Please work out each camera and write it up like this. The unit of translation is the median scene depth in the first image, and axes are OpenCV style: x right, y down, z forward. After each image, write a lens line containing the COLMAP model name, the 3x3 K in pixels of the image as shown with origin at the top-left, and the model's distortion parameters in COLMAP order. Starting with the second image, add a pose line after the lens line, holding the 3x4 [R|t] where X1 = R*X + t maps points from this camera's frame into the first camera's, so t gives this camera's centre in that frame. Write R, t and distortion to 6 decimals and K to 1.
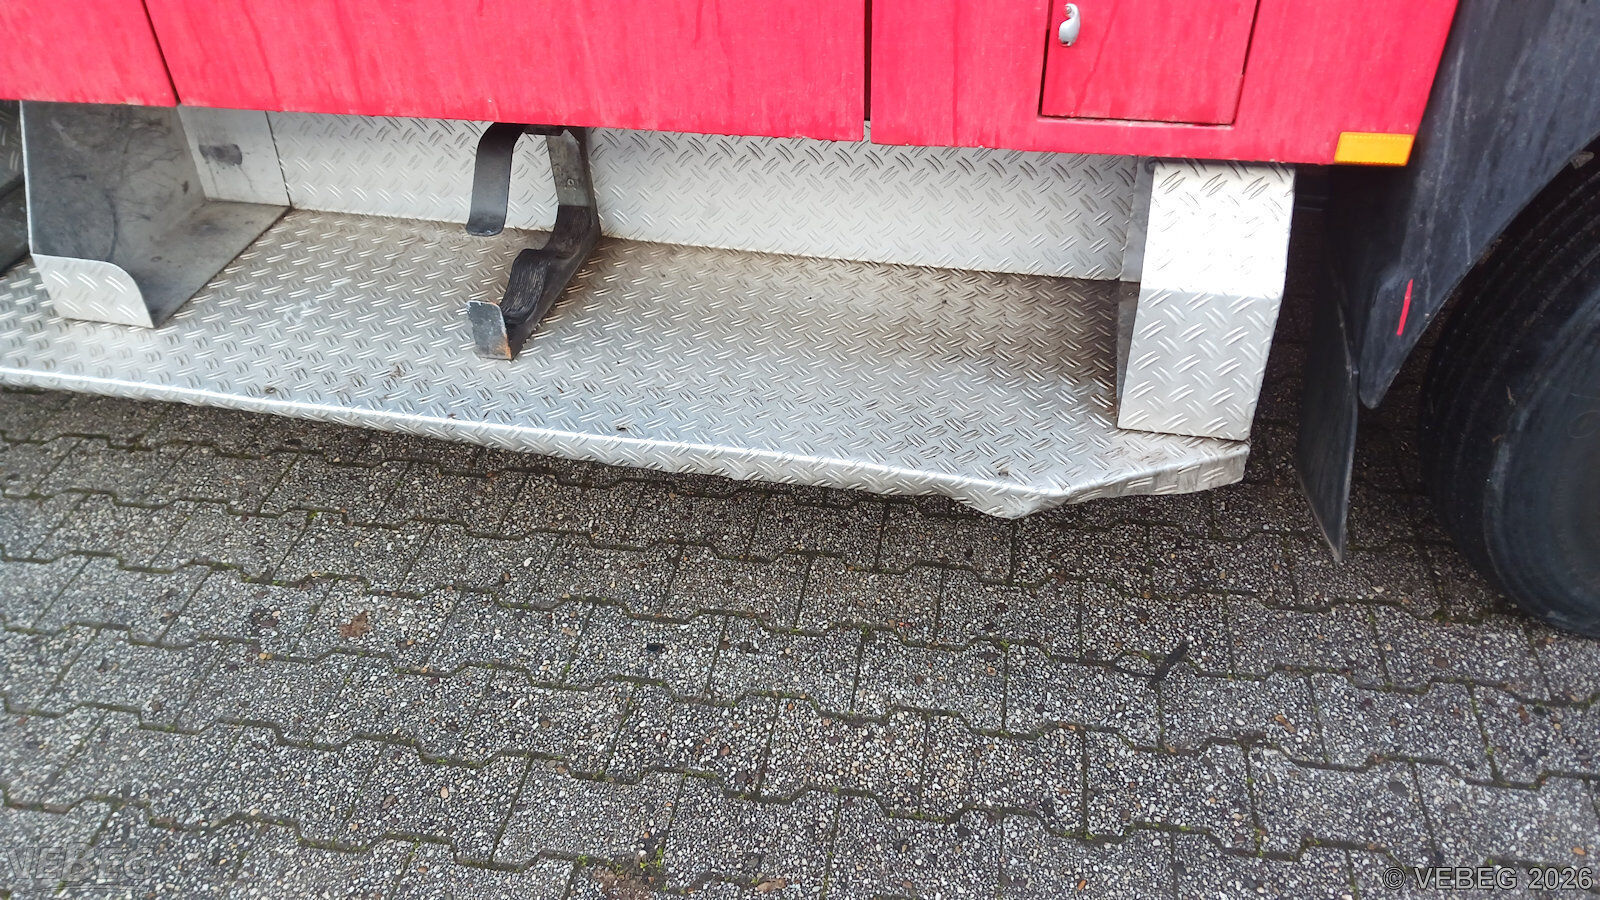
lens RADIAL K [[1257.4, 0, 799.8], [0, 1257.4, 448.0], [0, 0, 1]] dist [0.012280, 0.001049]
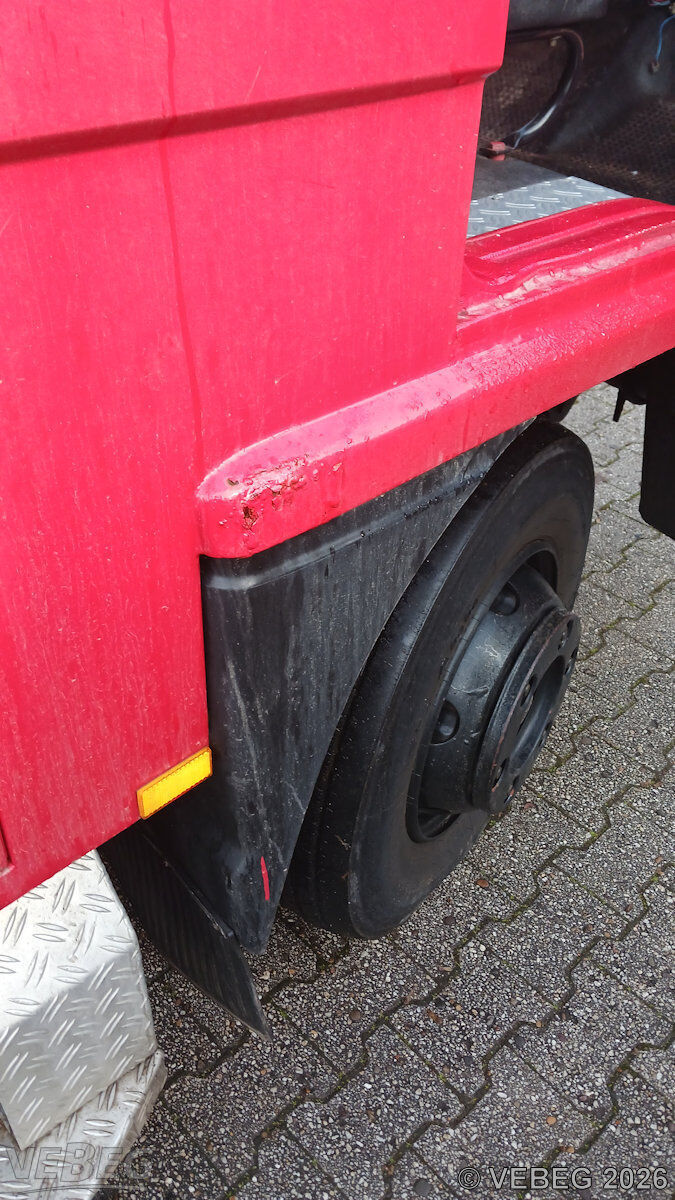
lens RADIAL K [[943.0, 0, 337.5], [0, 943.0, 599.5], [0, 0, 1]] dist [0.012280, 0.001049]
pose [[0.603915, -0.449698, 0.658072, 0.137848], [0.472353, 0.866957, 0.158961, -0.300244], [-0.642004, 0.214843, 0.735984, 0.368743]]
